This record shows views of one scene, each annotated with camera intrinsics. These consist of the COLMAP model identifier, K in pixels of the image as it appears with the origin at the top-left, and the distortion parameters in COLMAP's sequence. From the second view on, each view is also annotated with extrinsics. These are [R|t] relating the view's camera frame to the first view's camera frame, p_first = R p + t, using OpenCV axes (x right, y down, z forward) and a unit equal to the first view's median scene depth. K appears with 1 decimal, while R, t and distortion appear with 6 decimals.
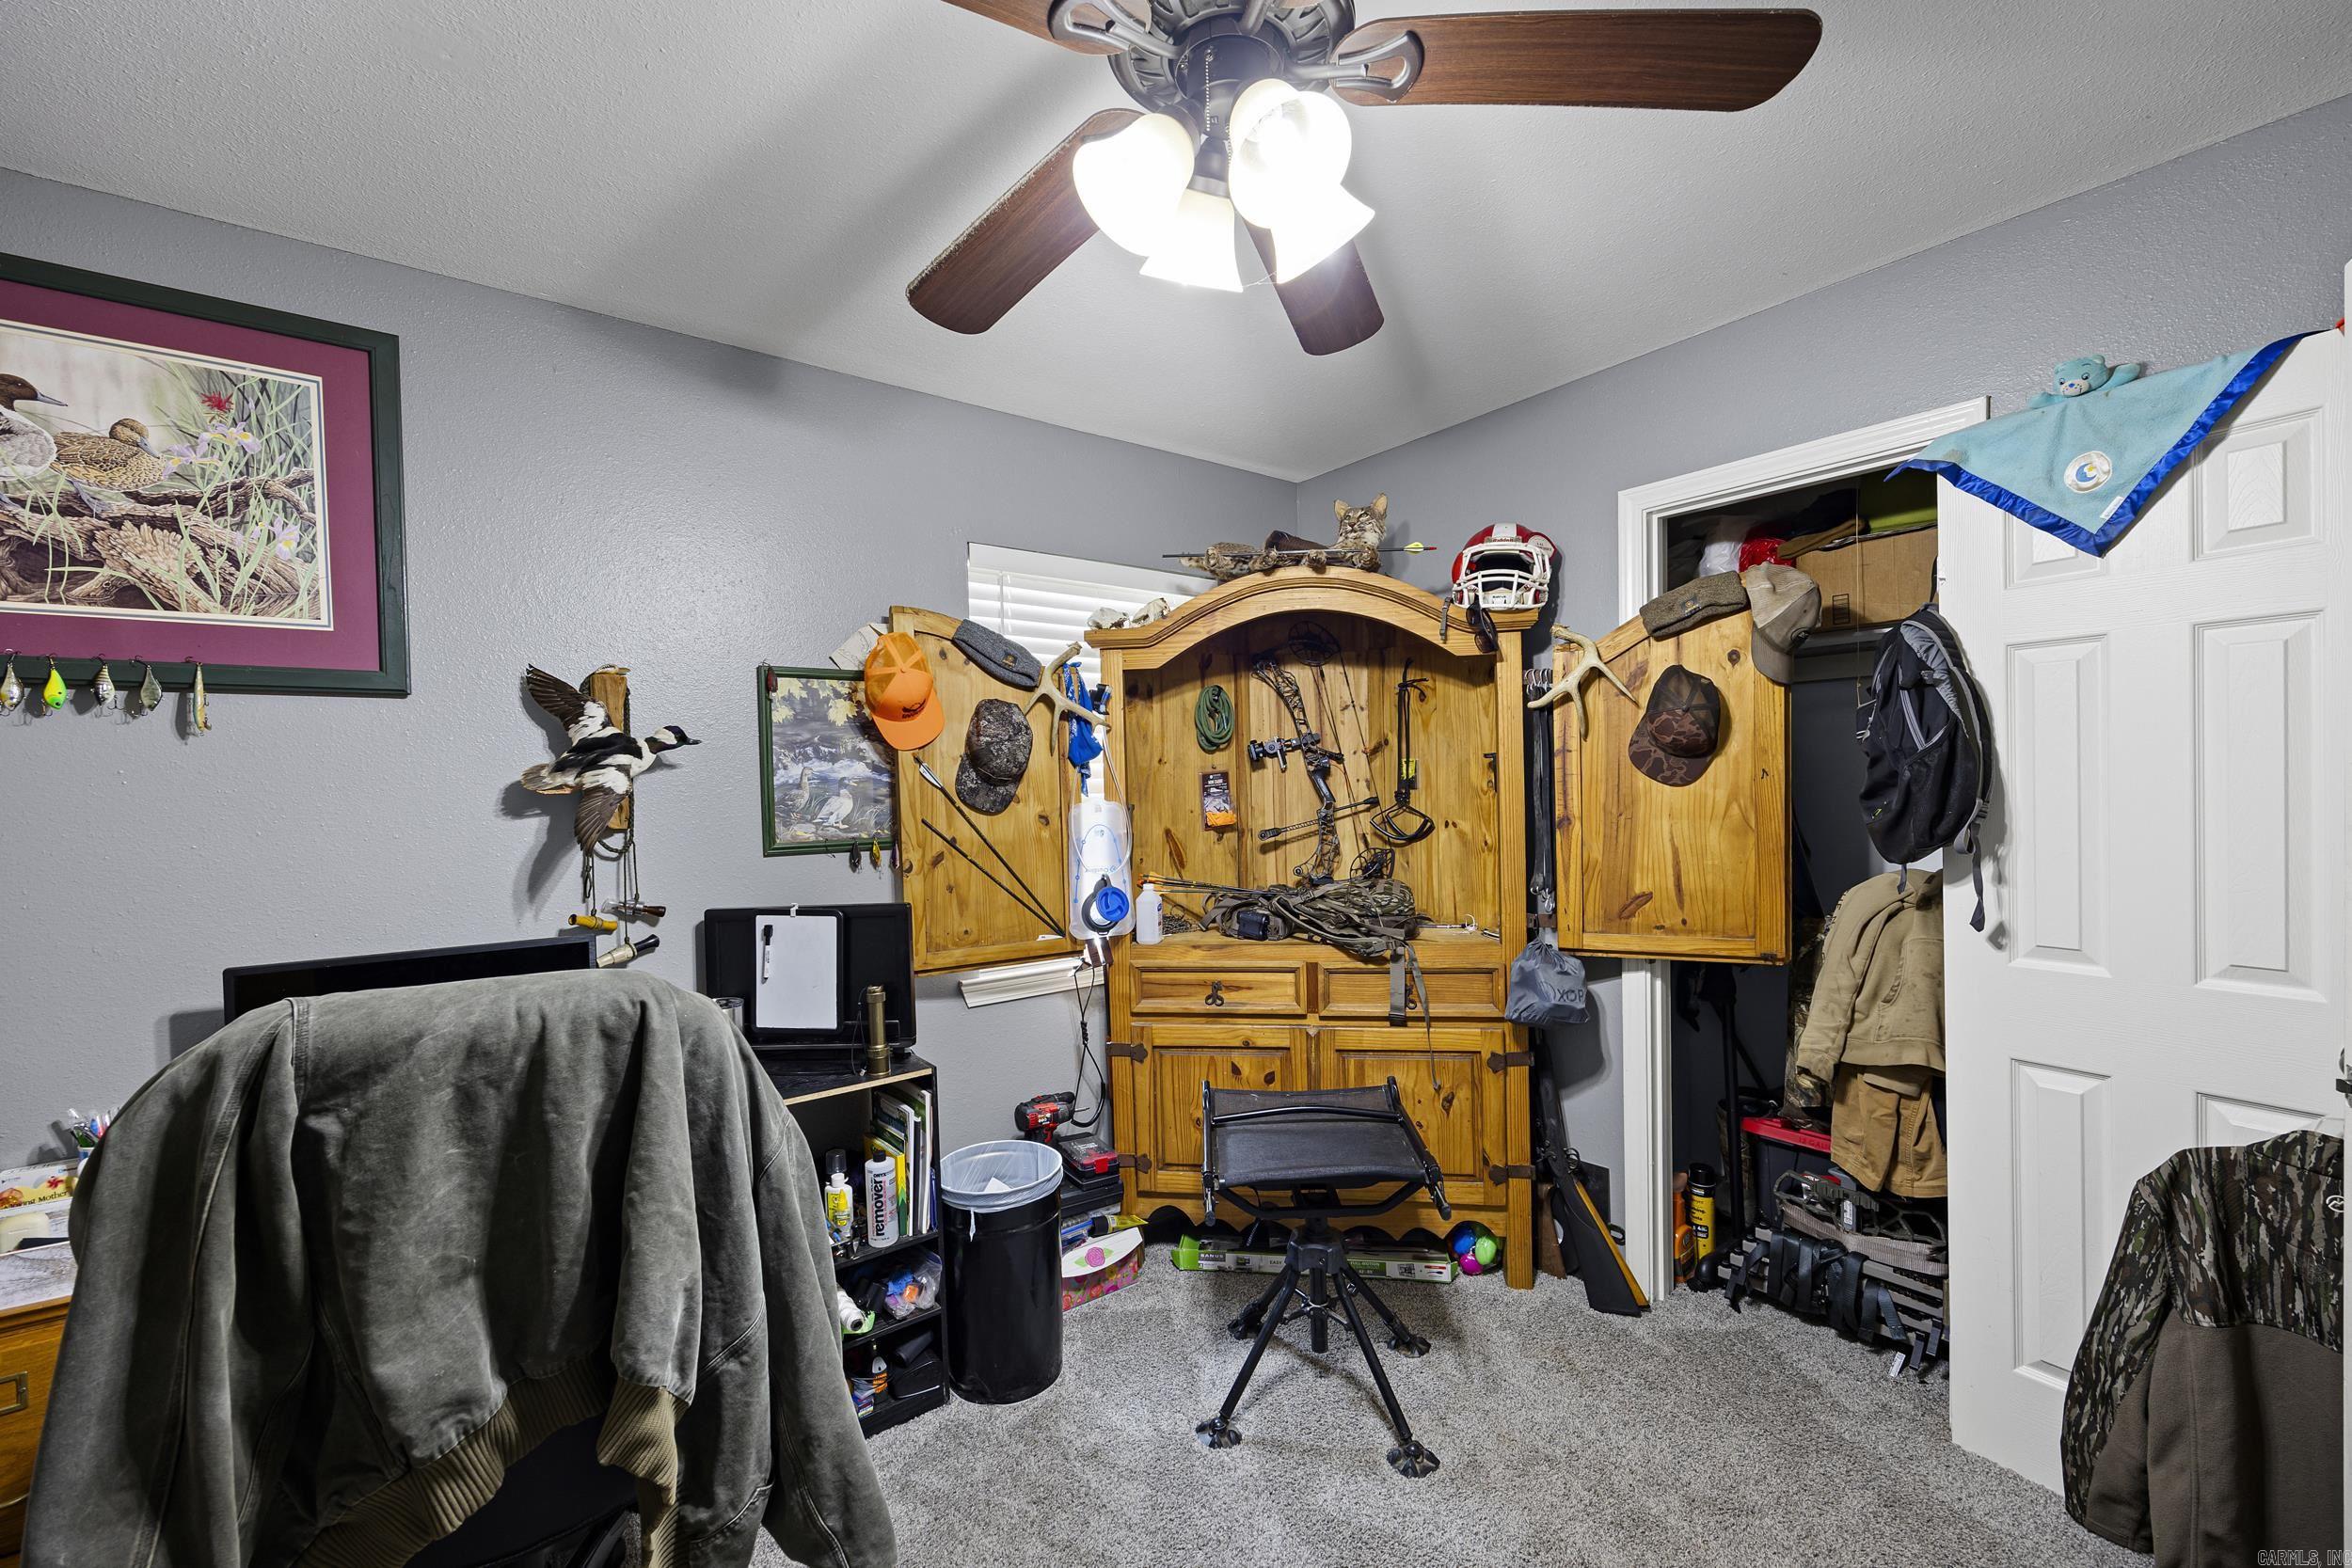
lens RADIAL K [[959.0, 0, 1182.8], [0, 959.0, 806.2], [0, 0, 1]] dist [-0.000989, -0.000069]
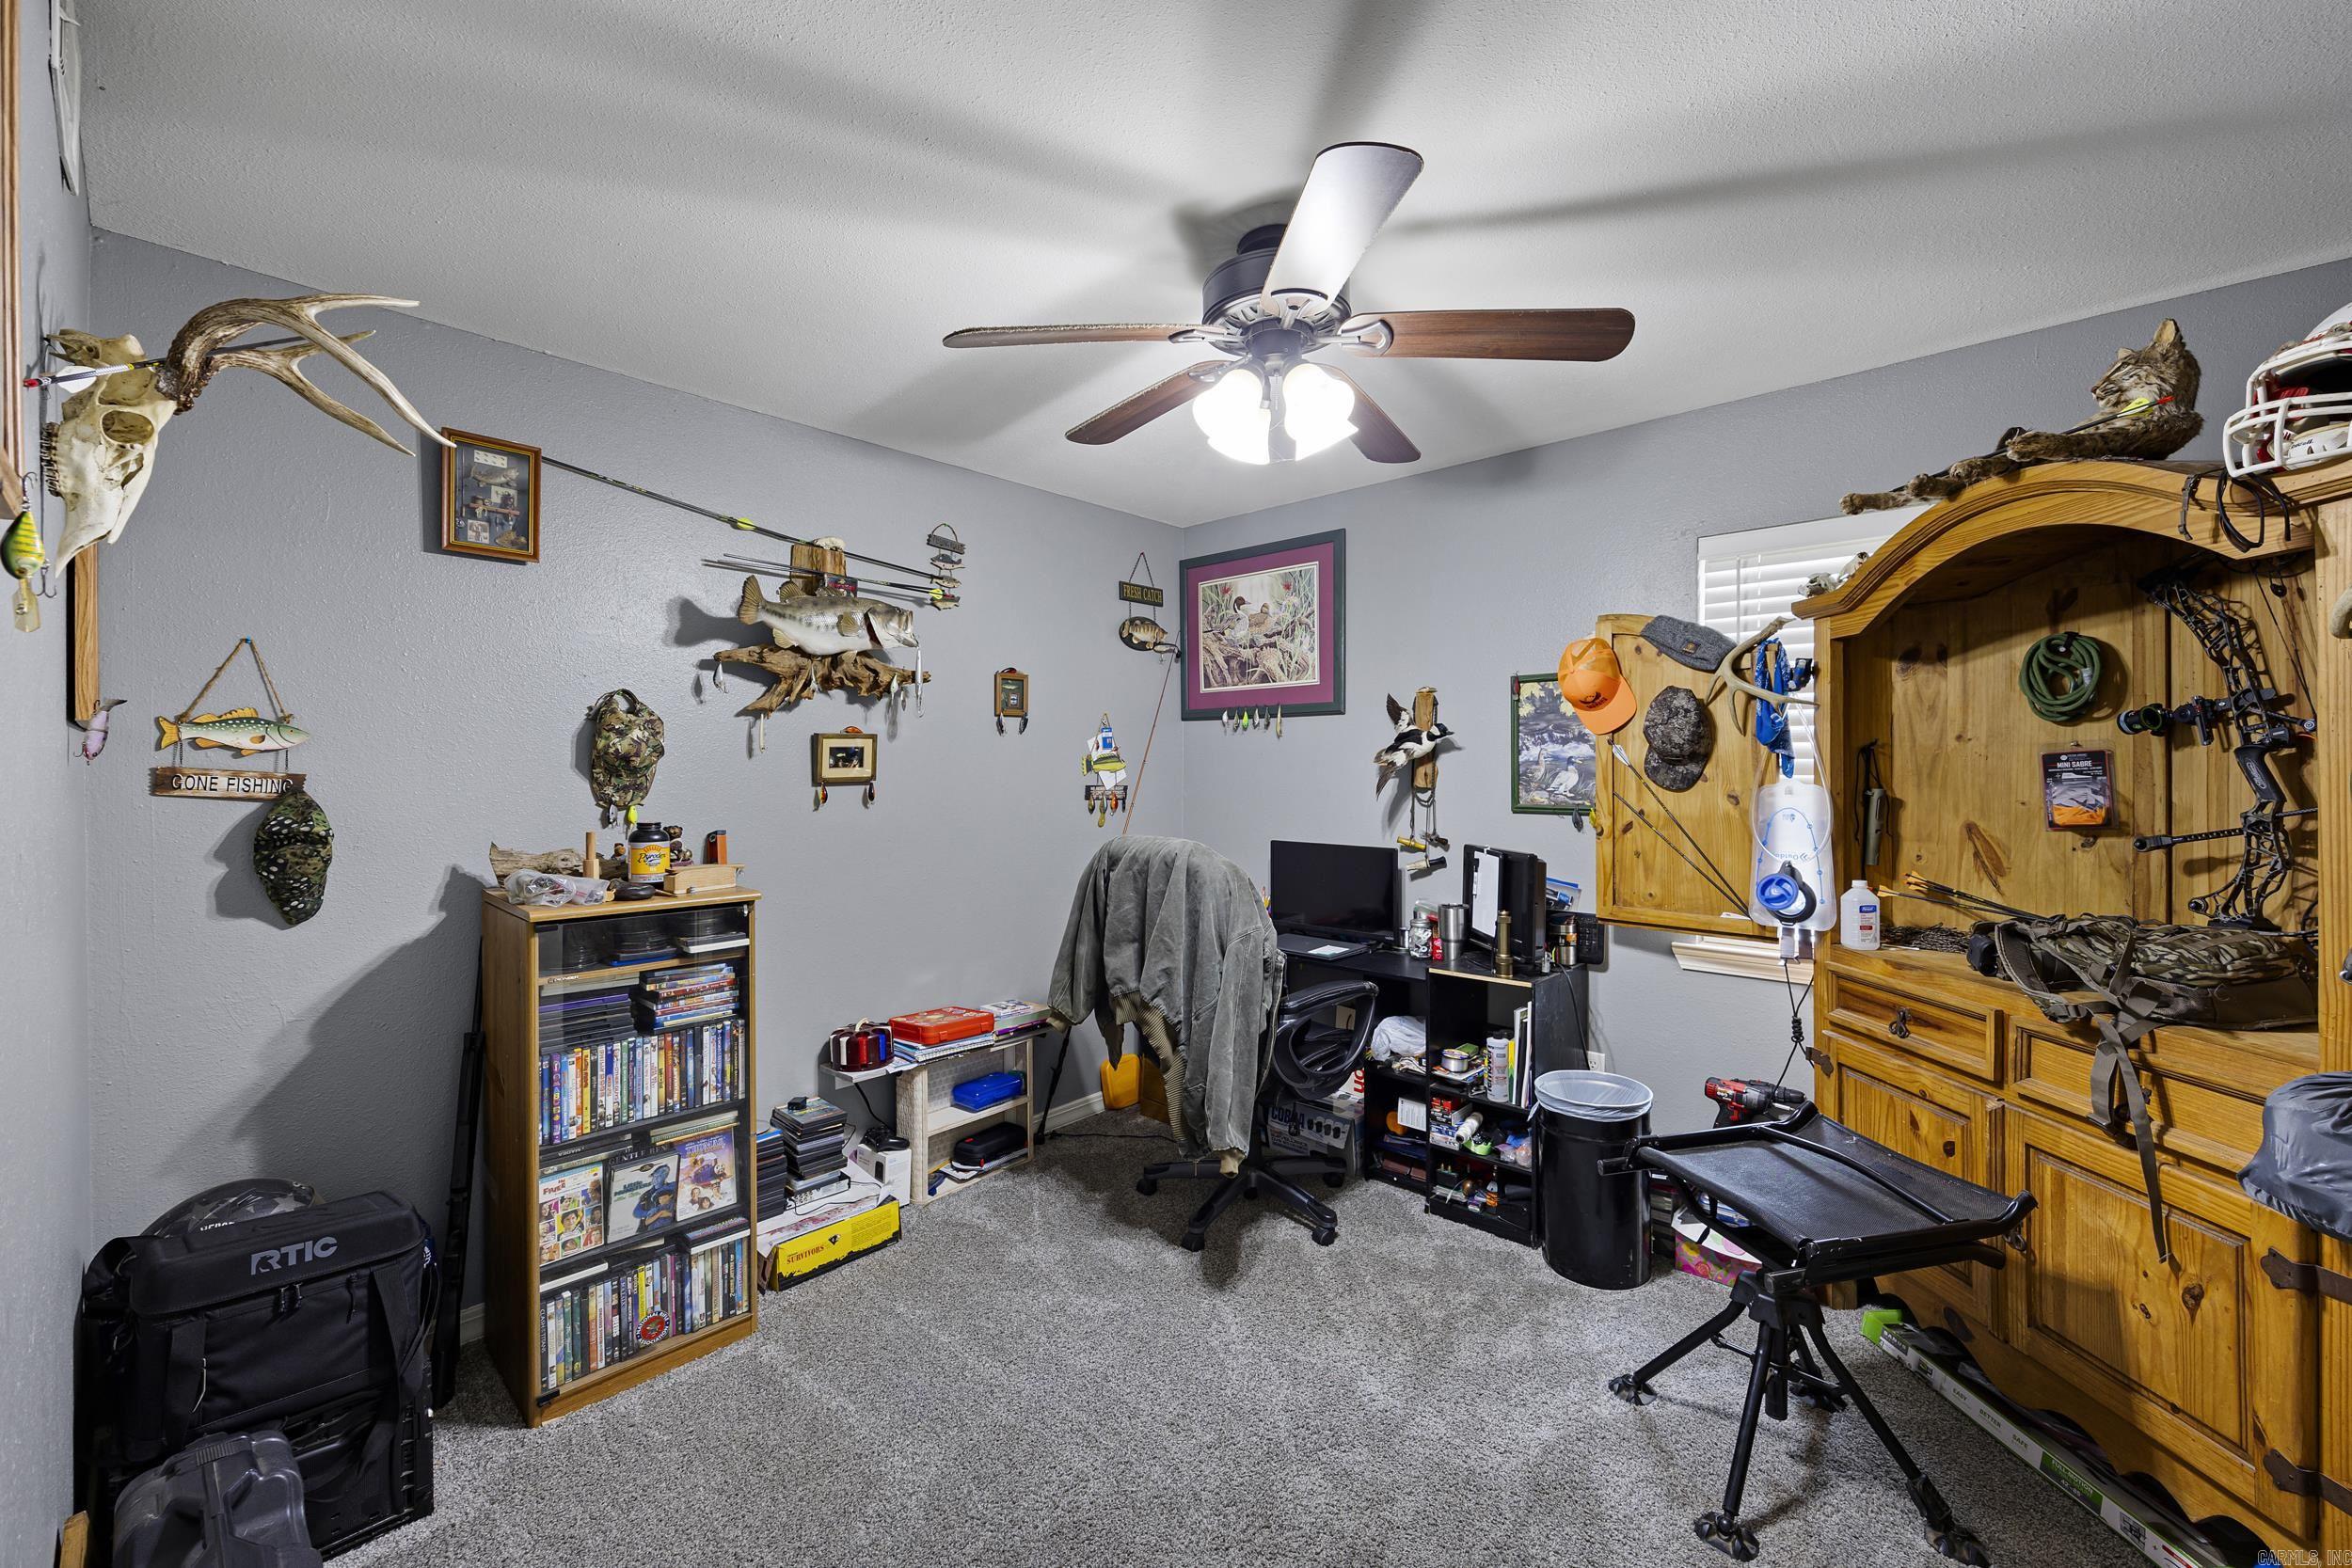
lens RADIAL K [[960.9, 0, 1176.0], [0, 960.9, 784.0], [0, 0, 1]] dist [-0.001232, -0.000021]
pose [[0.159785, 0.036535, -0.986476, 0.773041], [-0.026533, 0.999113, 0.032705, -0.020013], [0.986795, 0.020949, 0.160612, 0.263097]]
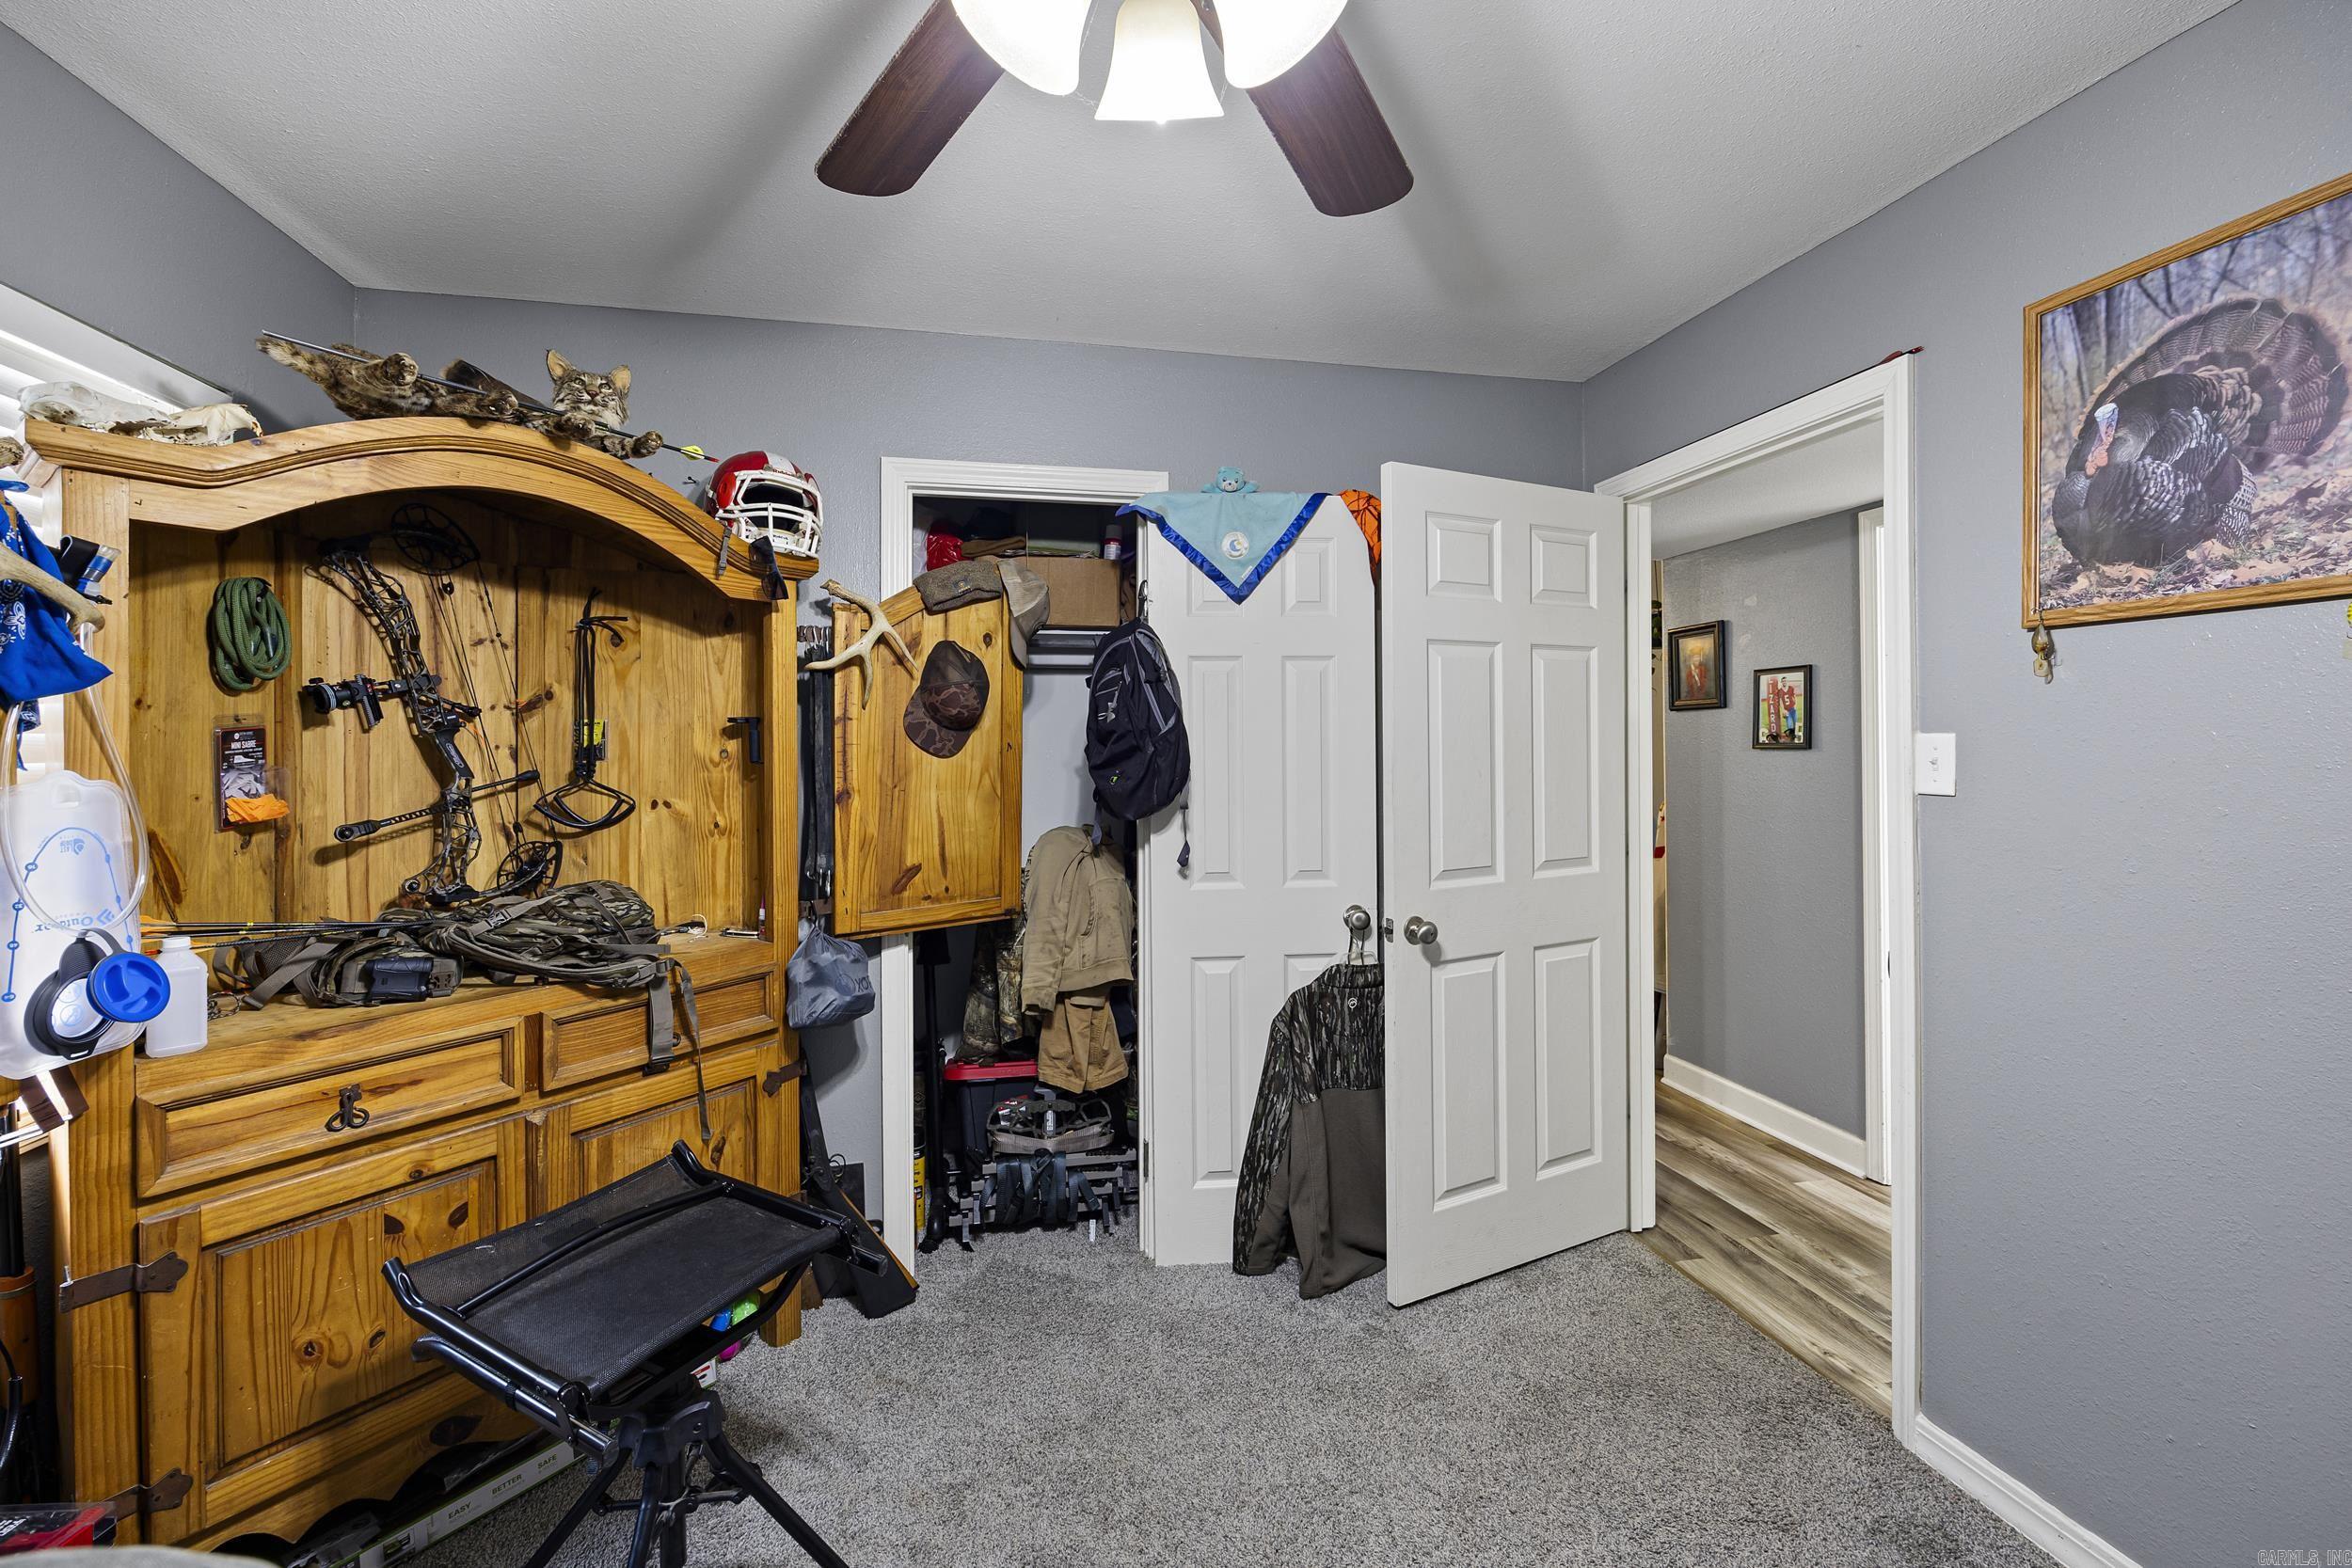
lens RADIAL K [[967.6, 0, 1175.8], [0, 967.6, 746.7], [0, 0, 1]] dist [-0.001175, -0.000058]
pose [[0.437925, 0.019870, 0.898792, -0.290458], [0.016610, 0.999406, -0.030187, 0.002604], [-0.898858, 0.028148, 0.437335, 0.301172]]
